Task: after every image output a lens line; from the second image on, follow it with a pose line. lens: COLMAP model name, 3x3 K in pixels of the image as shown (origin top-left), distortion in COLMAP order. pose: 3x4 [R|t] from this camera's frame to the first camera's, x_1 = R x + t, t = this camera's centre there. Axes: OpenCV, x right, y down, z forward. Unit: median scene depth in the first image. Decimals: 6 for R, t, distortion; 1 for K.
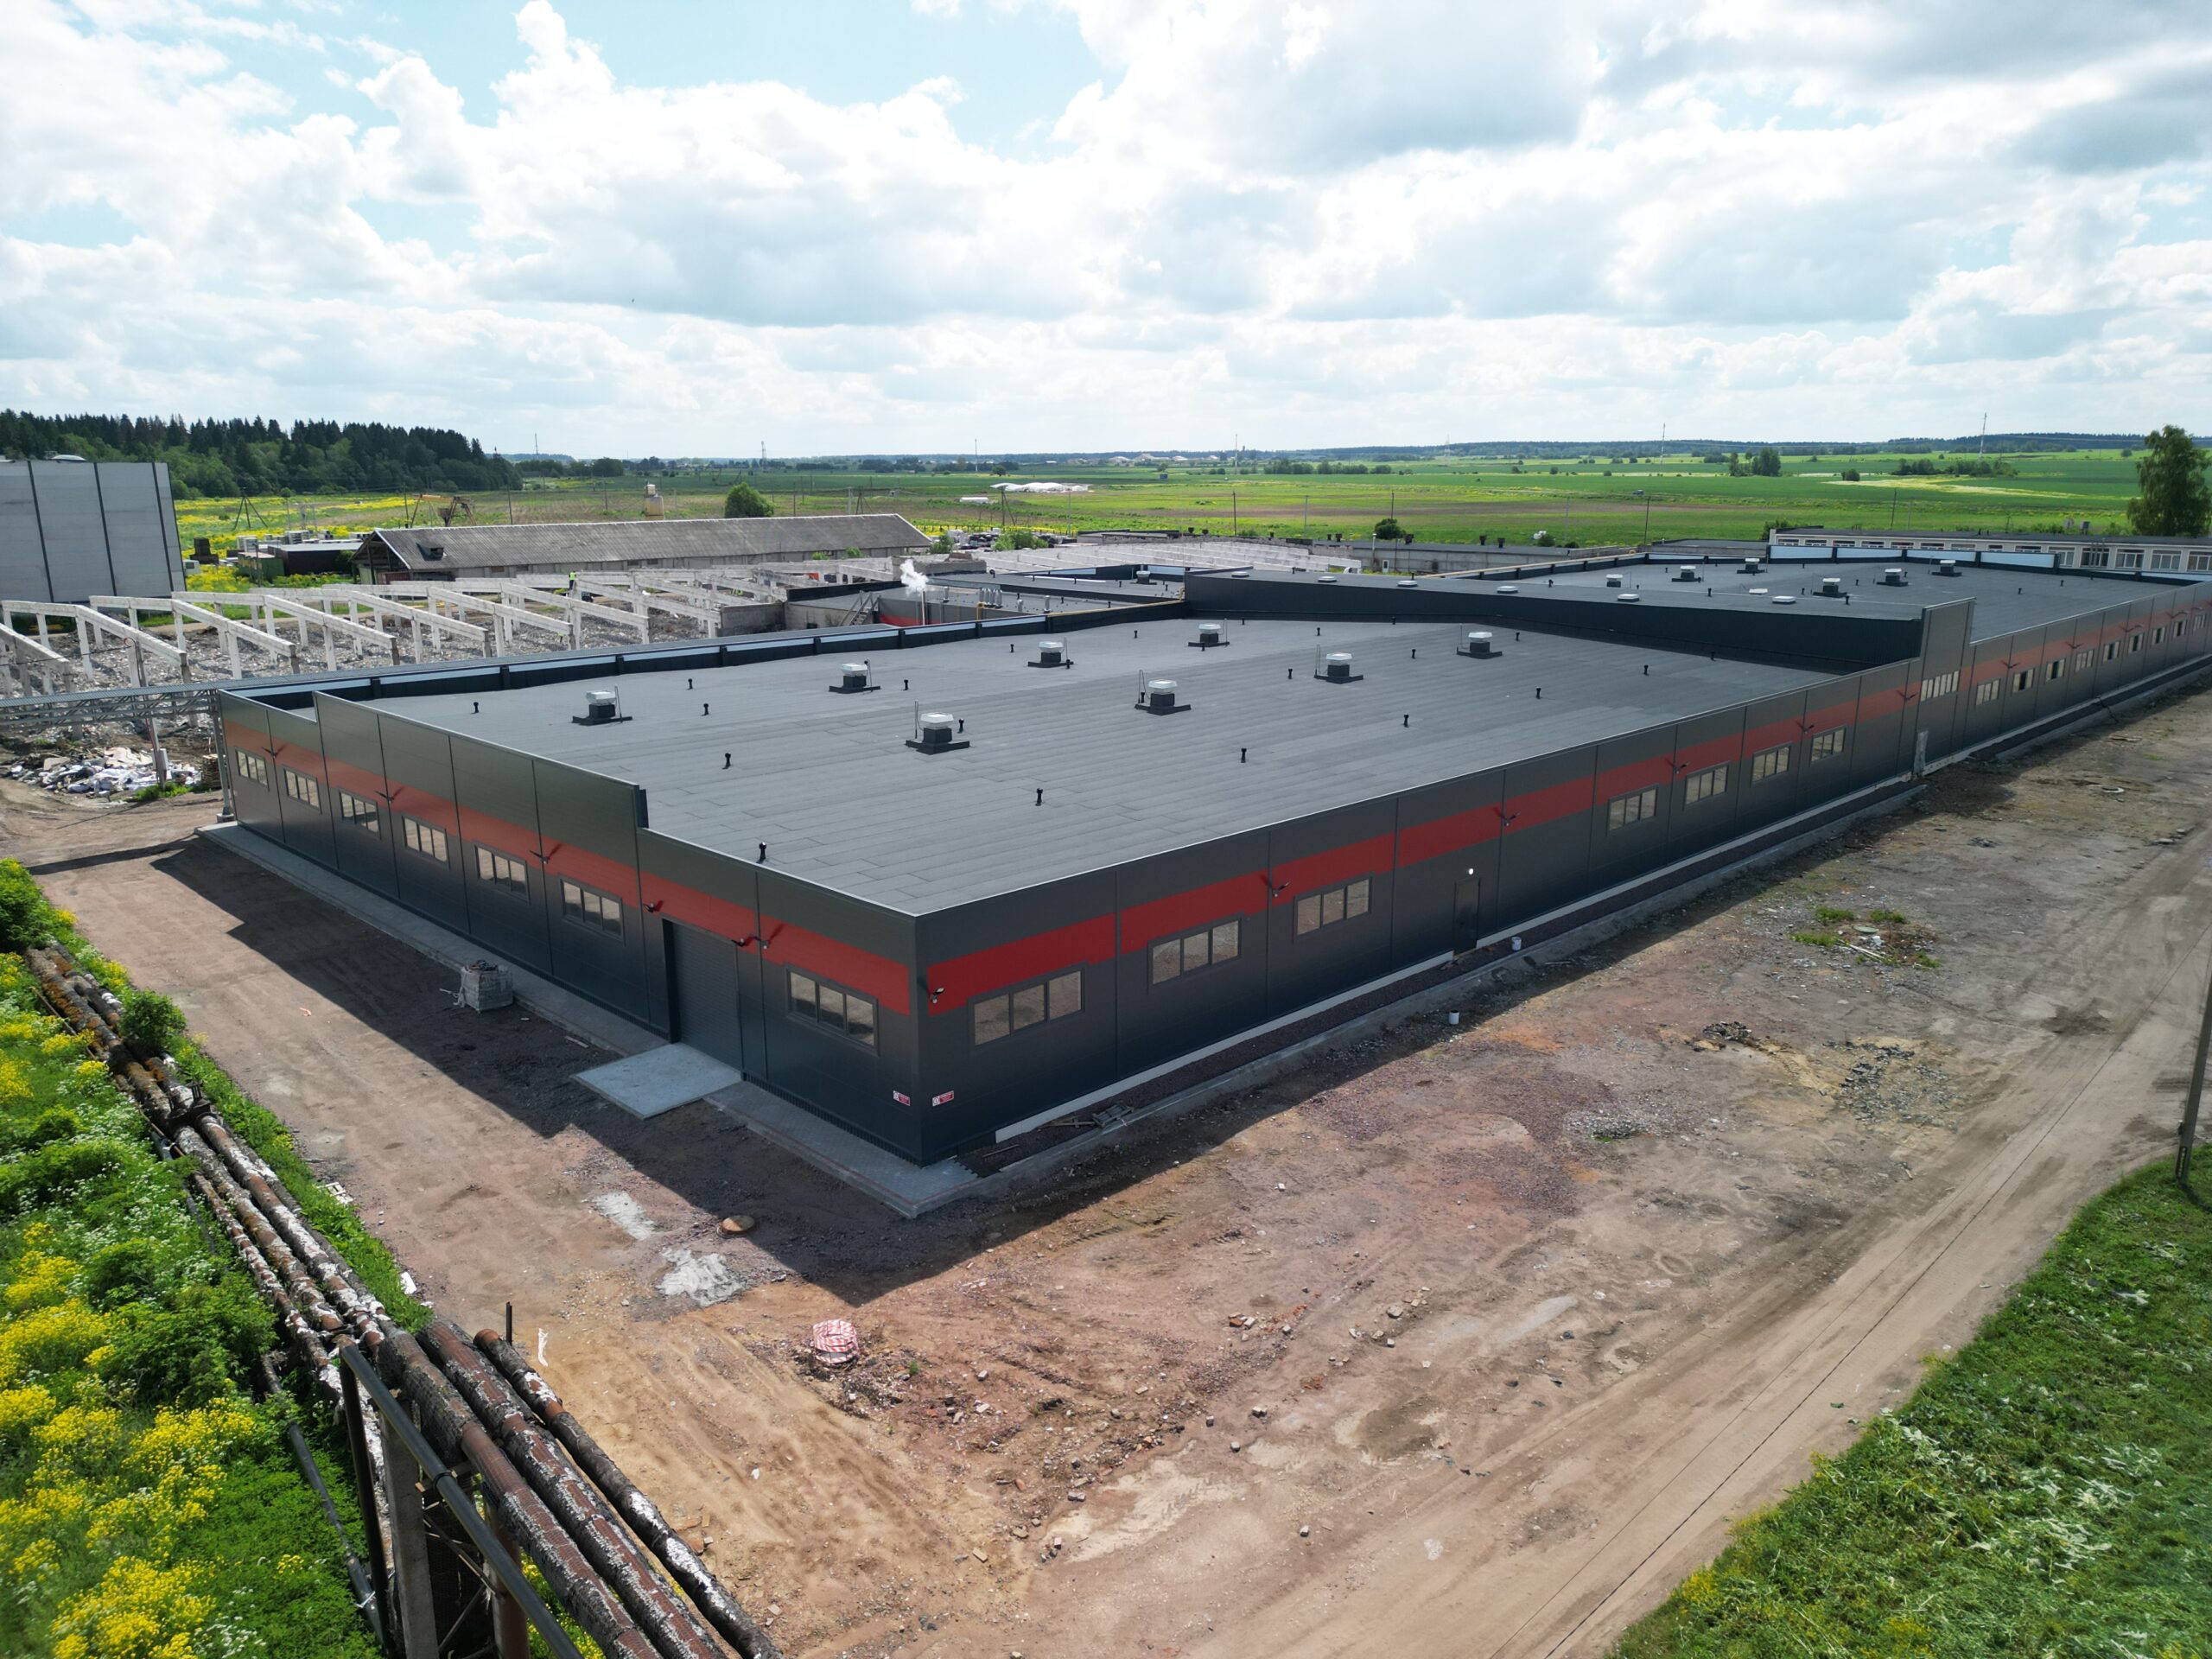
lens RADIAL K [[1560.9, 0, 1113.4], [0, 1560.9, 837.2], [0, 0, 1]] dist [0.056516, -0.041893]
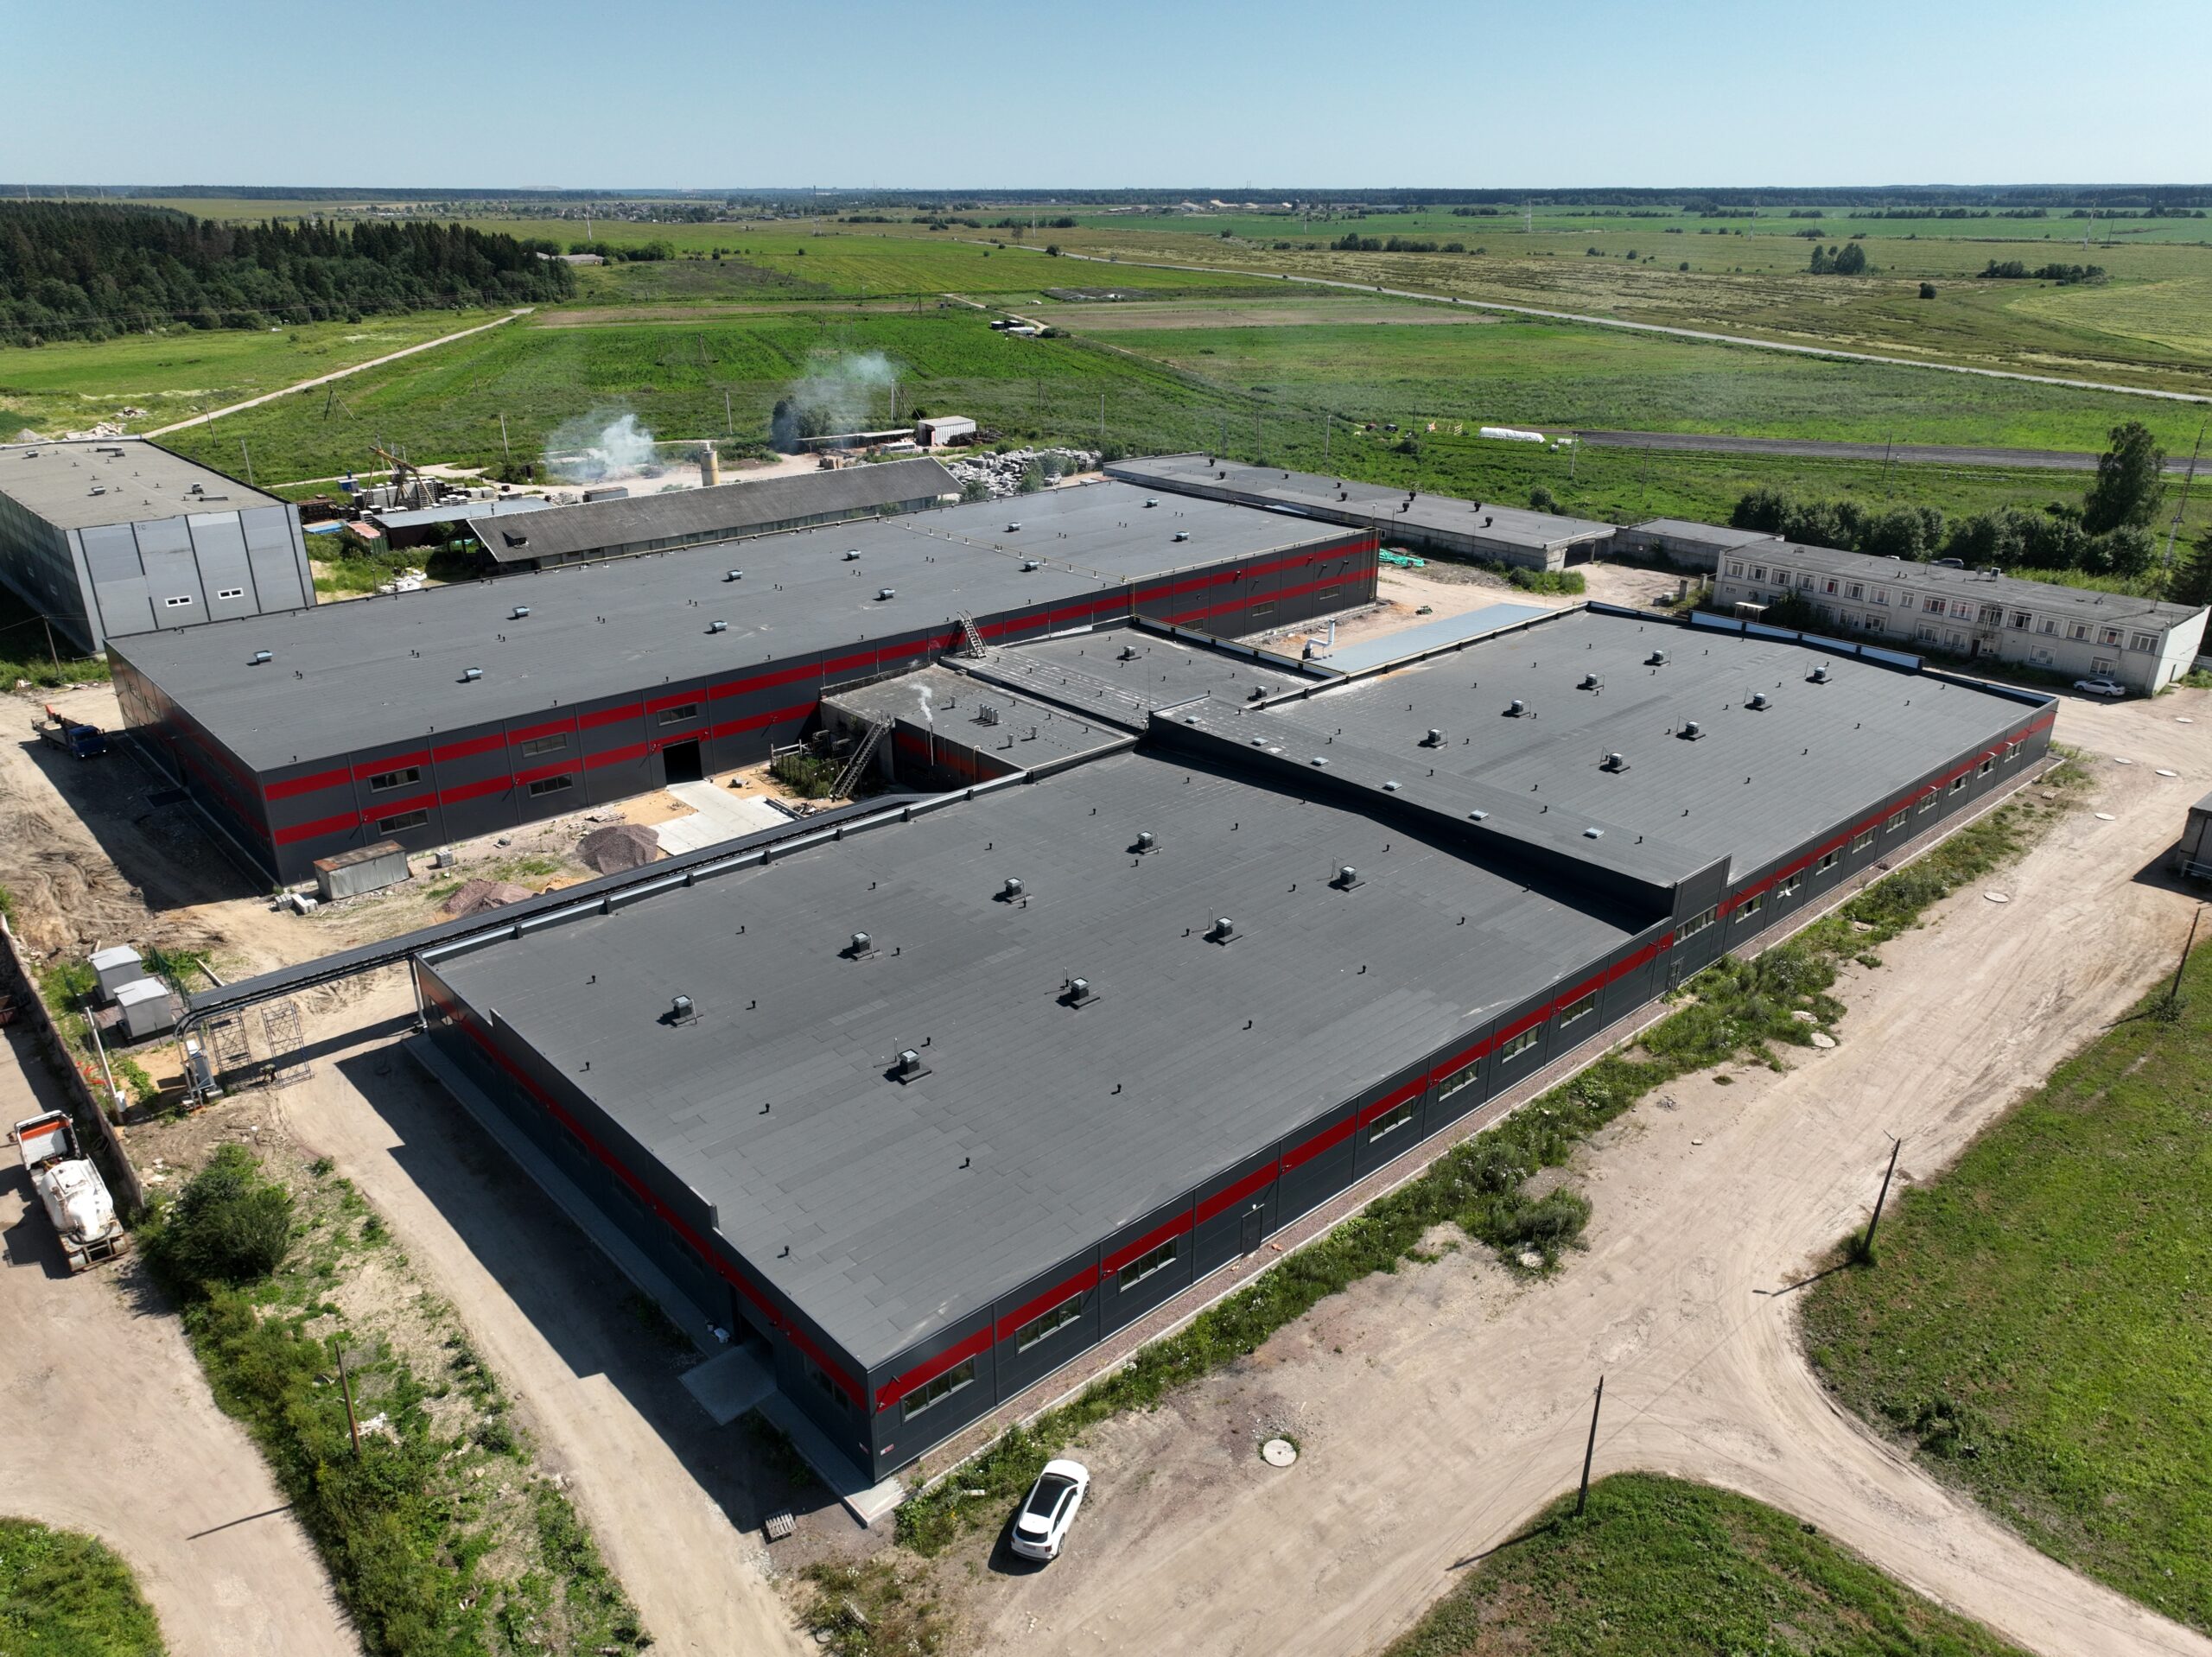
lens RADIAL K [[1571.0, 0, 1107.0], [0, 1571.0, 833.8], [0, 0, 1]] dist [-0.003625, 0.021898]
pose [[0.998836, 0.017789, -0.044826, 0.207849], [-0.010887, 0.988665, 0.149743, -0.780442], [0.046982, -0.149081, 0.987708, -0.636527]]
